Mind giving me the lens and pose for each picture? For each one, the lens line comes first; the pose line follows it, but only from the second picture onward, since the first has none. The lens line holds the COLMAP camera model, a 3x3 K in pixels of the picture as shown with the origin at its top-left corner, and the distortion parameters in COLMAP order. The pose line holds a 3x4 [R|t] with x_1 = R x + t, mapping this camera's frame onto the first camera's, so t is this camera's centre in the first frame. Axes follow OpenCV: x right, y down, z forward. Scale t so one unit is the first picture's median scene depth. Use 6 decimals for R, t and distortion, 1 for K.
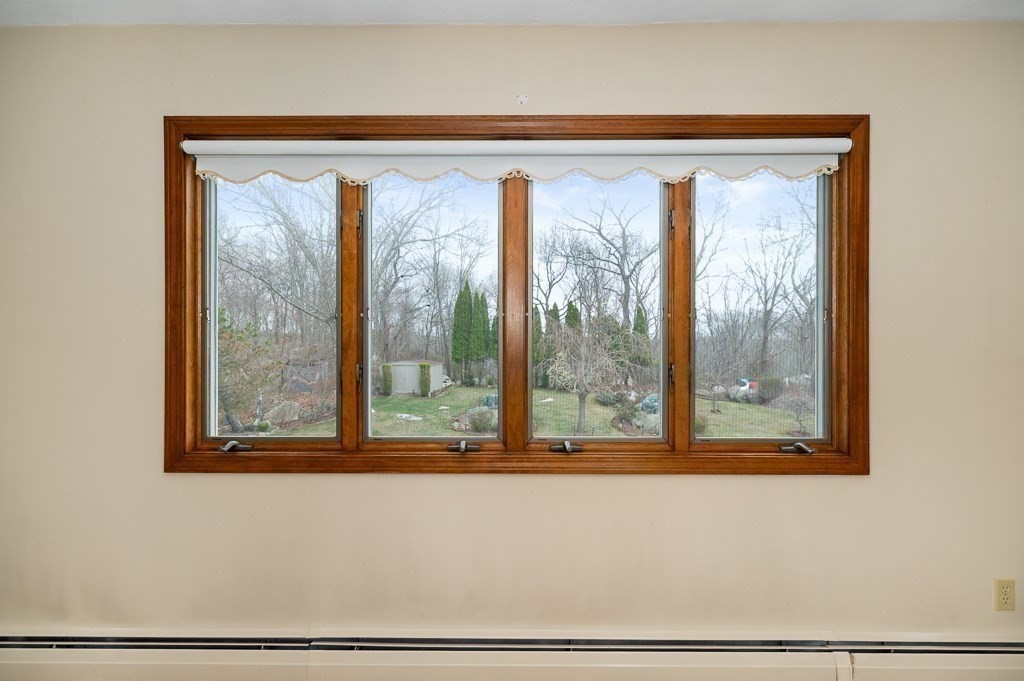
lens RADIAL K [[443.7, 0, 512.0], [0, 443.7, 340.5], [0, 0, 1]] dist [-0.000789, -0.000260]
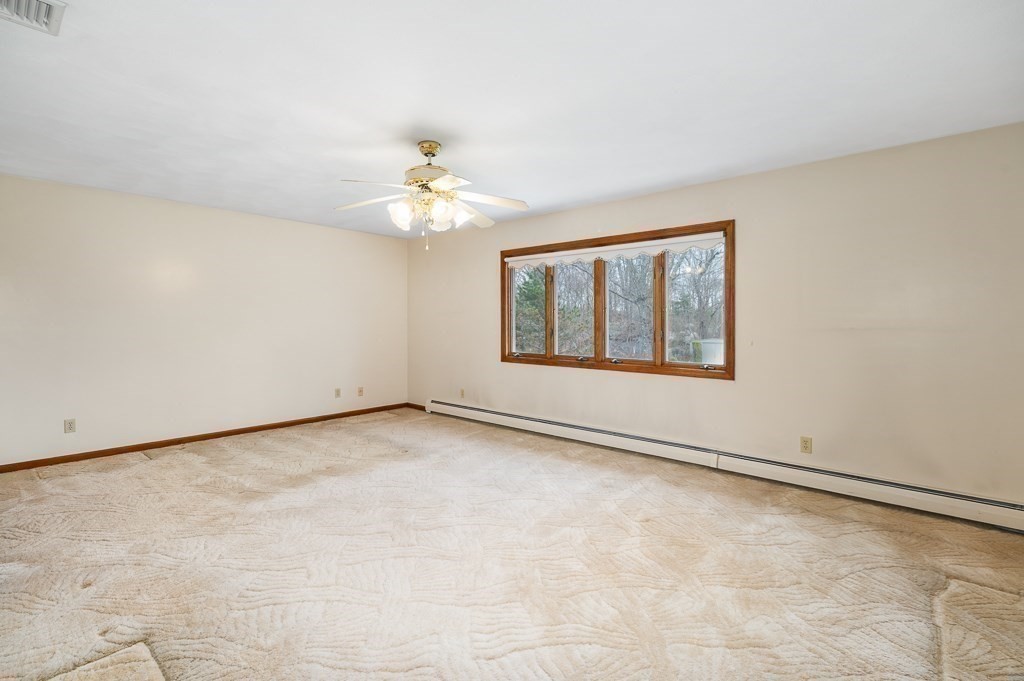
lens RADIAL K [[464.8, 0, 512.0], [0, 464.8, 340.5], [0, 0, 1]] dist [-0.001742, -0.000412]
pose [[0.758693, 0.025783, -0.650938, 1.457344], [0.005695, 0.998916, 0.046203, -0.013823], [0.651424, -0.038761, 0.757723, -1.488398]]
